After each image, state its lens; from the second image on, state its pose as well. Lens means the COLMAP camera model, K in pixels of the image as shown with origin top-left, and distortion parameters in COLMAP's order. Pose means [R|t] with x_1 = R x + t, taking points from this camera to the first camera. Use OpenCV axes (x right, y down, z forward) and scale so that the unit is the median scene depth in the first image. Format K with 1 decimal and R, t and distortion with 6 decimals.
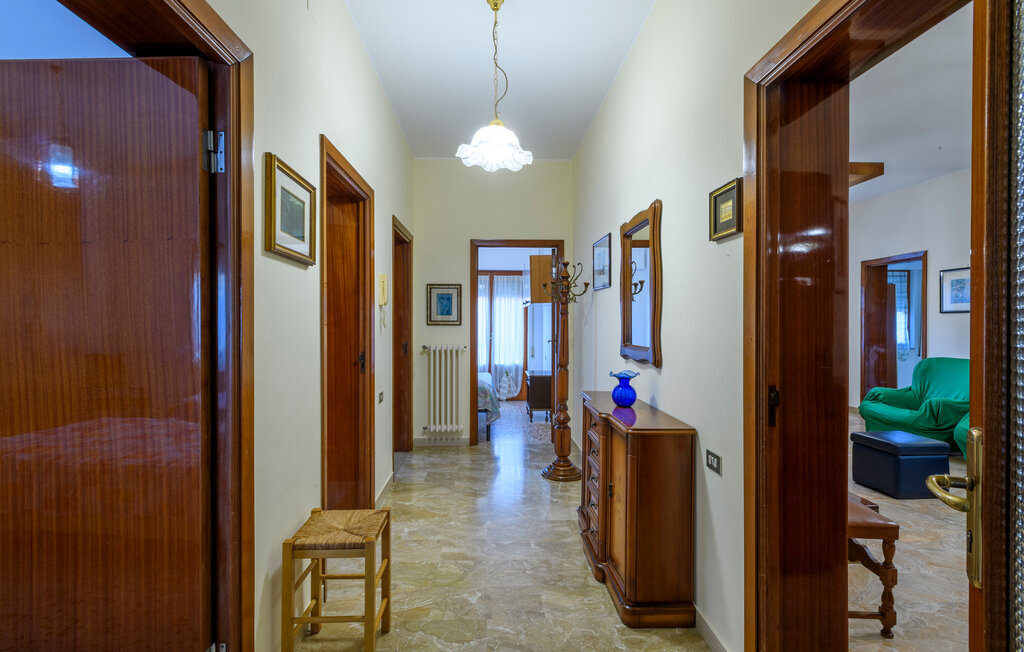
lens RADIAL K [[491.5, 0, 503.6], [0, 491.5, 324.2], [0, 0, 1]] dist [0.012273, -0.003089]
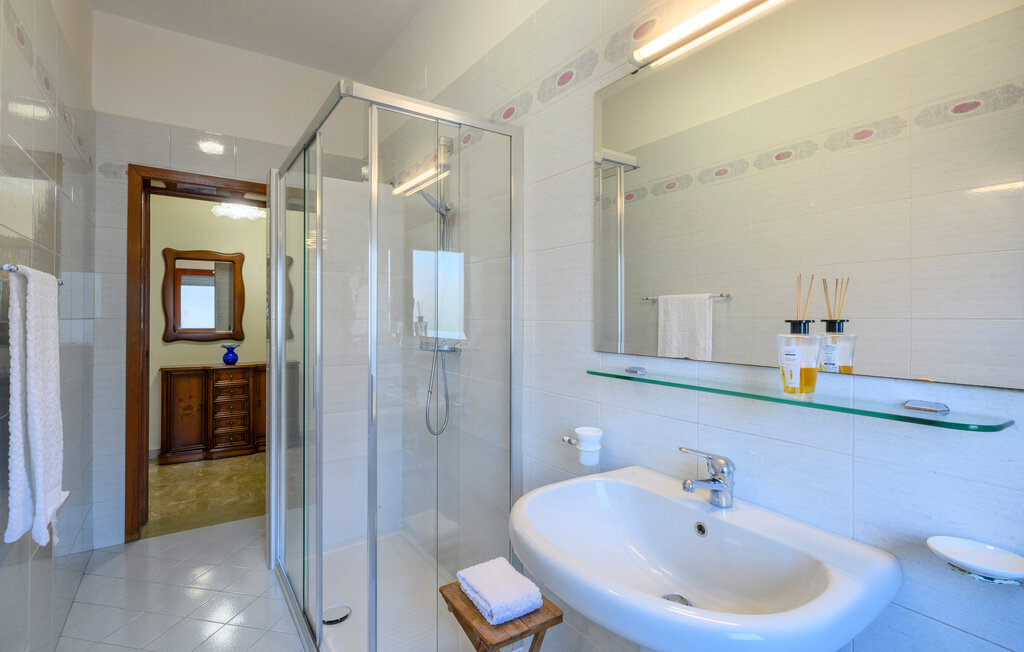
lens RADIAL K [[491.5, 0, 509.6], [0, 491.5, 324.0], [0, 0, 1]] dist [0.012273, -0.003089]
pose [[-0.538575, -0.017070, 0.842405, -1.693867], [-0.005575, 0.999845, 0.016695, -0.012462], [-0.842559, 0.004295, -0.538587, 1.050360]]
